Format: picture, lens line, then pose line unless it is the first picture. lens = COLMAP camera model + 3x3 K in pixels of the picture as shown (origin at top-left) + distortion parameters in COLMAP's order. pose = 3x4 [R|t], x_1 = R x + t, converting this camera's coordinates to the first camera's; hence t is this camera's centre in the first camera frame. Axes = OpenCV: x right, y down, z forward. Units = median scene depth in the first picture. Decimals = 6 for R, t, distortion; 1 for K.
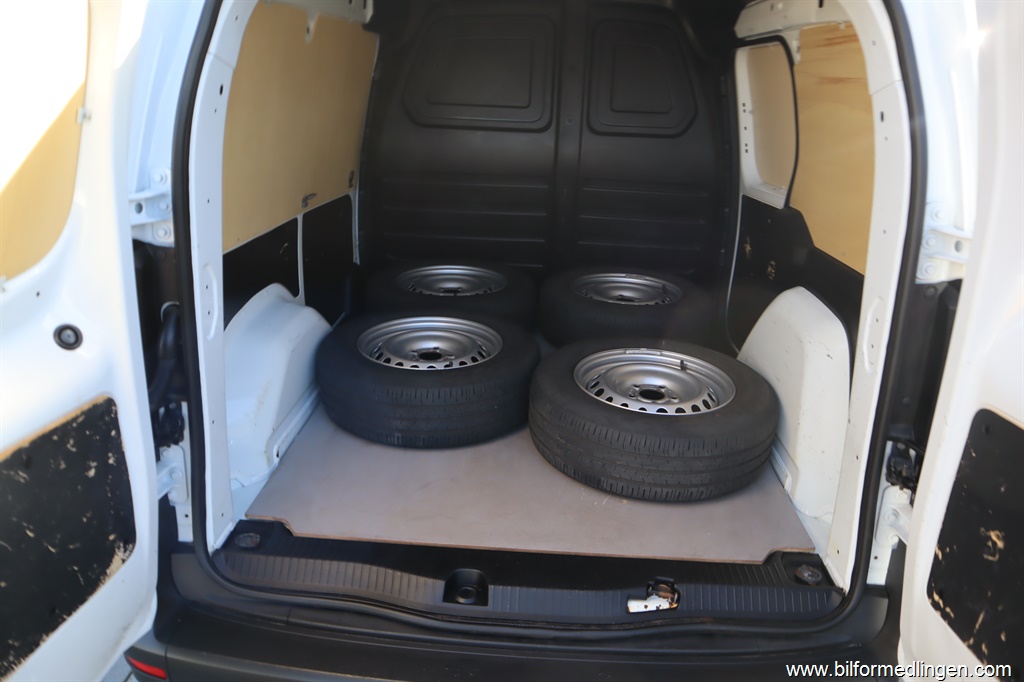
lens RADIAL K [[707.2, 0, 510.0], [0, 707.2, 336.9], [0, 0, 1]] dist [-0.146214, 0.101658]
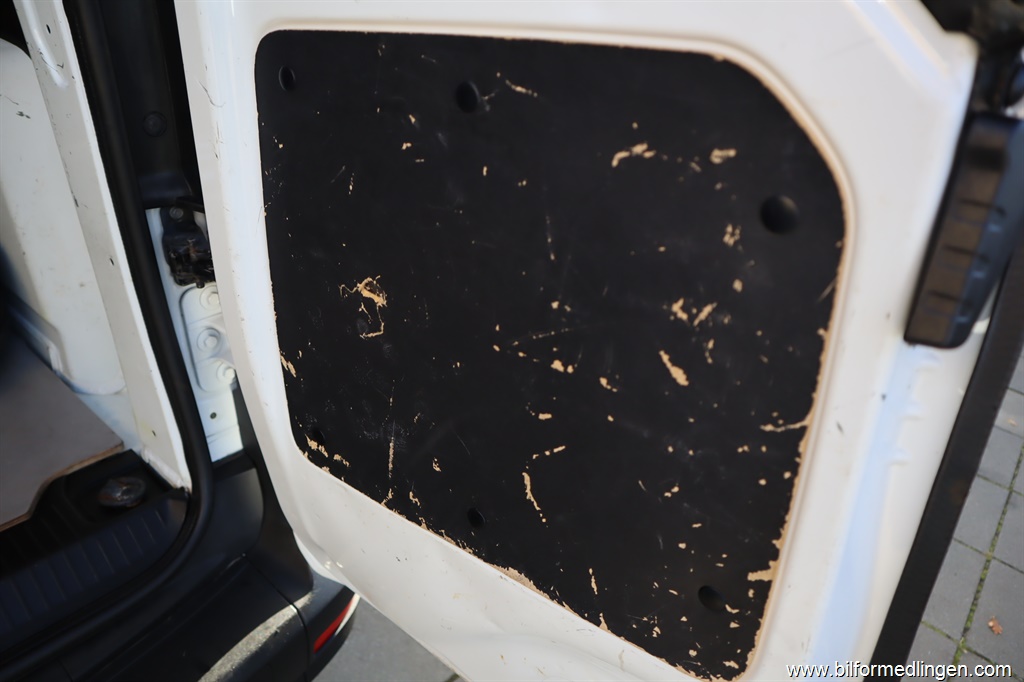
lens RADIAL K [[707.2, 0, 510.0], [0, 707.2, 336.9], [0, 0, 1]] dist [-0.146214, 0.101658]
pose [[0.590064, -0.368051, 0.718584, 0.293313], [0.222090, 0.929704, 0.293815, 0.146412], [-0.776209, -0.013779, 0.630325, 0.432077]]
